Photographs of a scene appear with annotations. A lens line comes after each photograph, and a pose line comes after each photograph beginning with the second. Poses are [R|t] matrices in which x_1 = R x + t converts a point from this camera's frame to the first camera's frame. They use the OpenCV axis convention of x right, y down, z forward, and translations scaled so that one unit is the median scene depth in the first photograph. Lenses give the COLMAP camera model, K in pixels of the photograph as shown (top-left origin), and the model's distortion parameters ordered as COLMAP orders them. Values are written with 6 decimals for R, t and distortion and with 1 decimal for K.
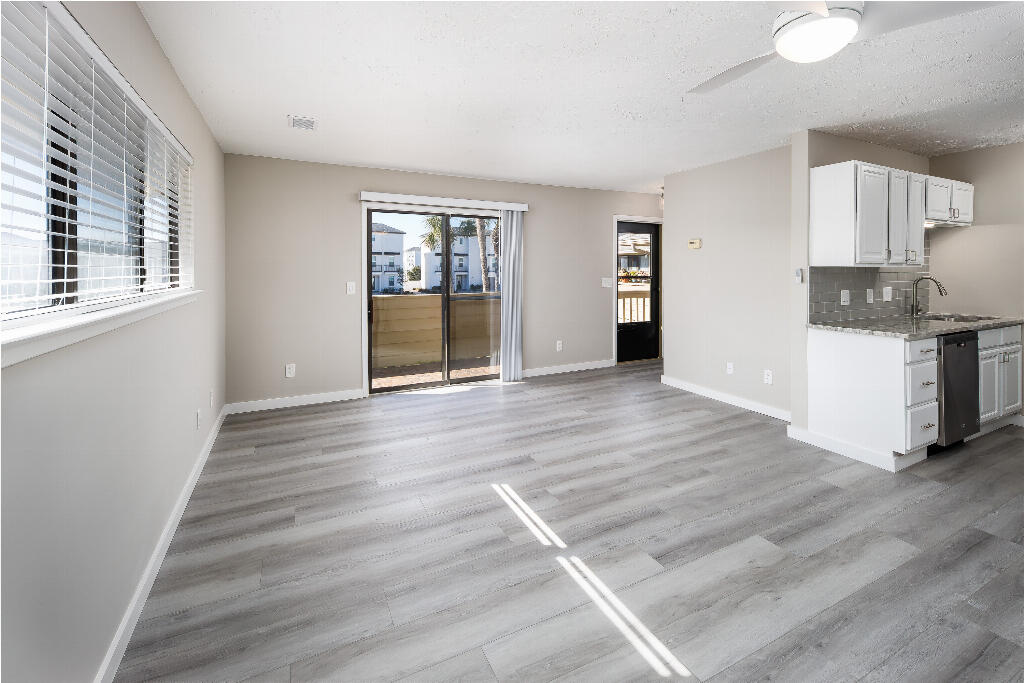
lens RADIAL K [[450.4, 0, 516.0], [0, 450.4, 276.1], [0, 0, 1]] dist [0.000509, -0.000347]
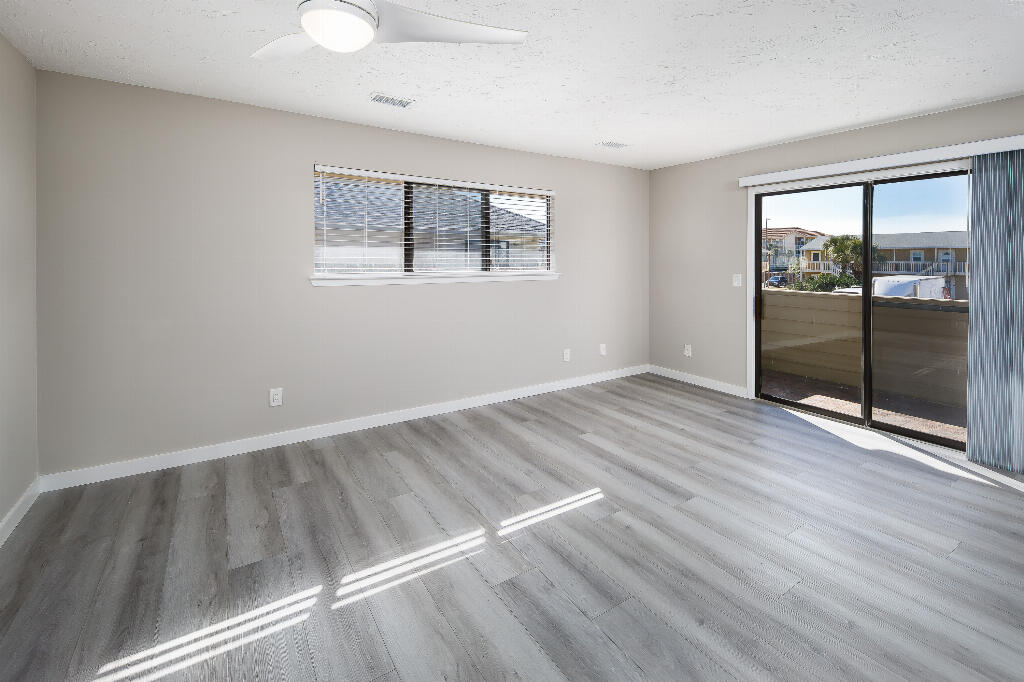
lens RADIAL K [[460.1, 0, 506.8], [0, 460.1, 259.5], [0, 0, 1]] dist [0.001563, 0.000033]
pose [[0.098812, 0.004302, -0.995097, 0.714174], [-0.020494, 0.999787, 0.002287, -0.010422], [0.994895, 0.020168, 0.098879, 0.519641]]
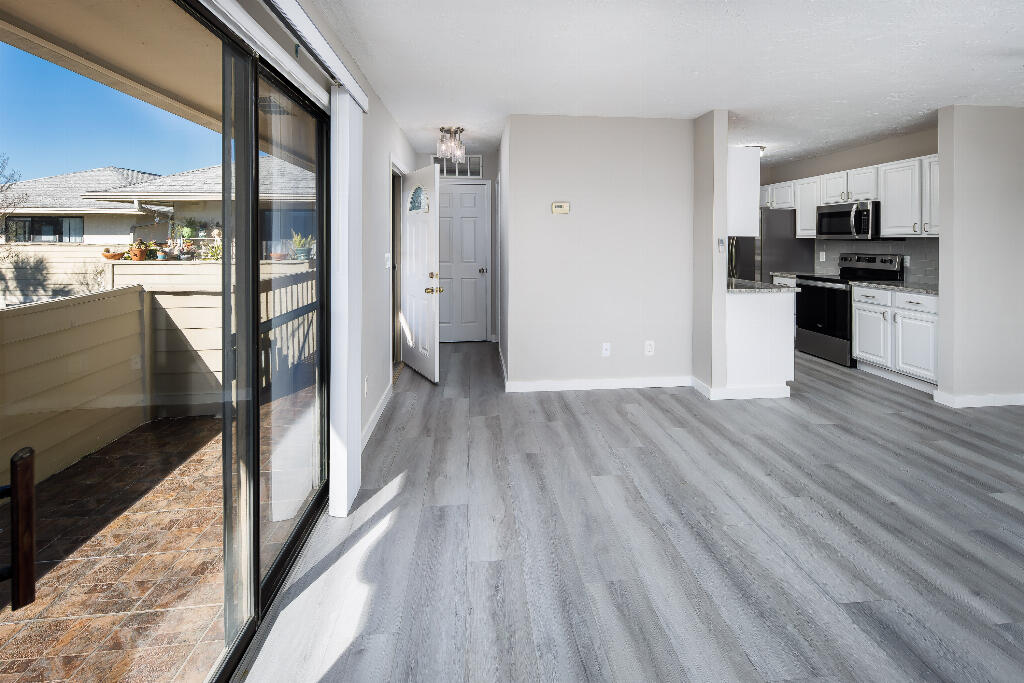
lens RADIAL K [[448.2, 0, 513.7], [0, 448.2, 241.4], [0, 0, 1]] dist [-0.000679, -0.000138]
pose [[0.370102, -0.003663, 0.928984, -0.518513], [0.015062, 0.999884, -0.002059, -0.013456], [-0.928869, 0.014755, 0.370115, 1.029582]]
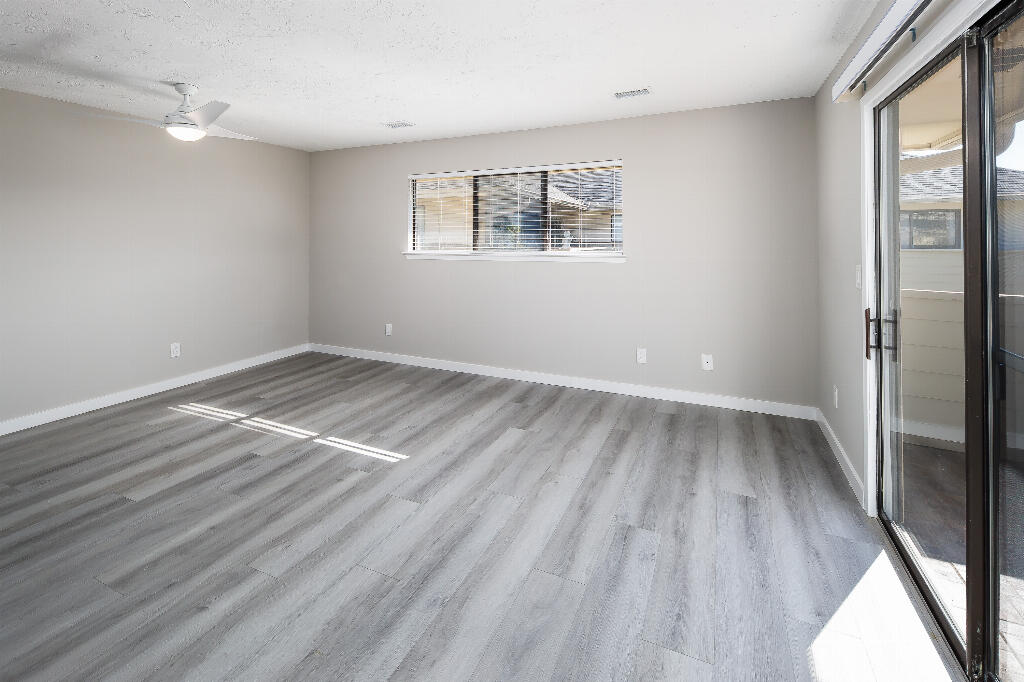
lens RADIAL K [[448.2, 0, 513.7], [0, 448.2, 240.9], [0, 0, 1]] dist [-0.000679, -0.000138]
pose [[-0.784920, 0.004576, -0.619580, 0.310845], [-0.008545, 0.999798, 0.018209, -0.024990], [0.619538, 0.019586, -0.784723, 1.463832]]
